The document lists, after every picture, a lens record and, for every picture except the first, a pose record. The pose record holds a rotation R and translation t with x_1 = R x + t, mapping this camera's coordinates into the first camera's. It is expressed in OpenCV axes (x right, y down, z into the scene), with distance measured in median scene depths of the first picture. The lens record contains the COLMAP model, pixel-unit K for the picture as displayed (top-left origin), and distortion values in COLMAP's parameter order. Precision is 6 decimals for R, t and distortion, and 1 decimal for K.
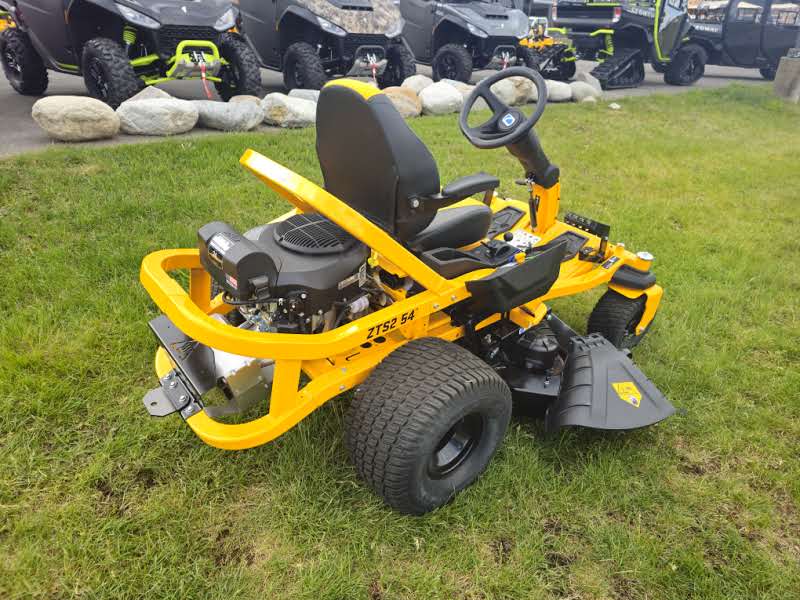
lens RADIAL K [[506.3, 0, 400.0], [0, 506.3, 300.0], [0, 0, 1]] dist [0.048284, -0.041563]
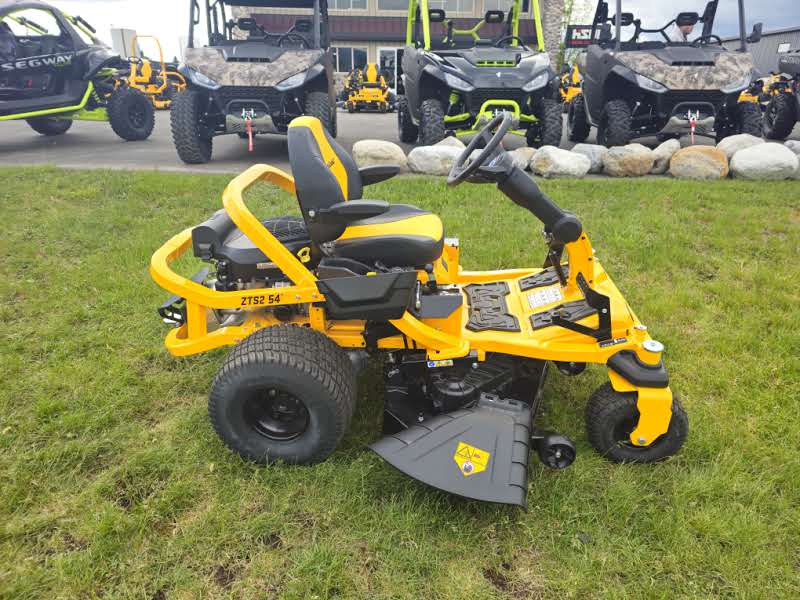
lens RADIAL K [[506.3, 0, 400.0], [0, 506.3, 300.0], [0, 0, 1]] dist [0.048284, -0.041563]
pose [[0.735409, 0.235066, -0.635545, 0.278461], [-0.299154, 0.954181, 0.006759, -0.017264], [0.608014, 0.185155, 0.772034, 0.060213]]
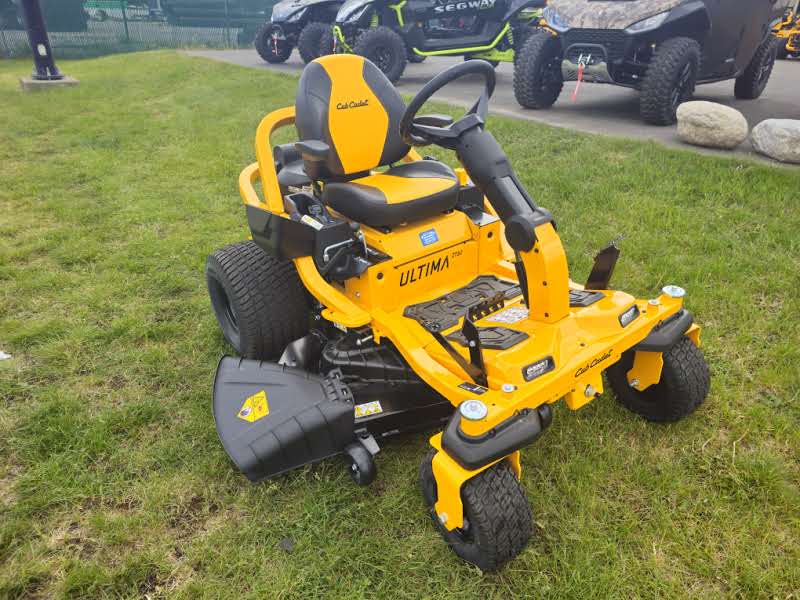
lens RADIAL K [[506.3, 0, 400.0], [0, 506.3, 300.0], [0, 0, 1]] dist [0.048284, -0.041563]
pose [[-0.013279, 0.448155, -0.893857, 0.379599], [-0.485352, 0.778675, 0.397616, -0.147492], [0.874218, 0.439115, 0.207173, 0.310183]]
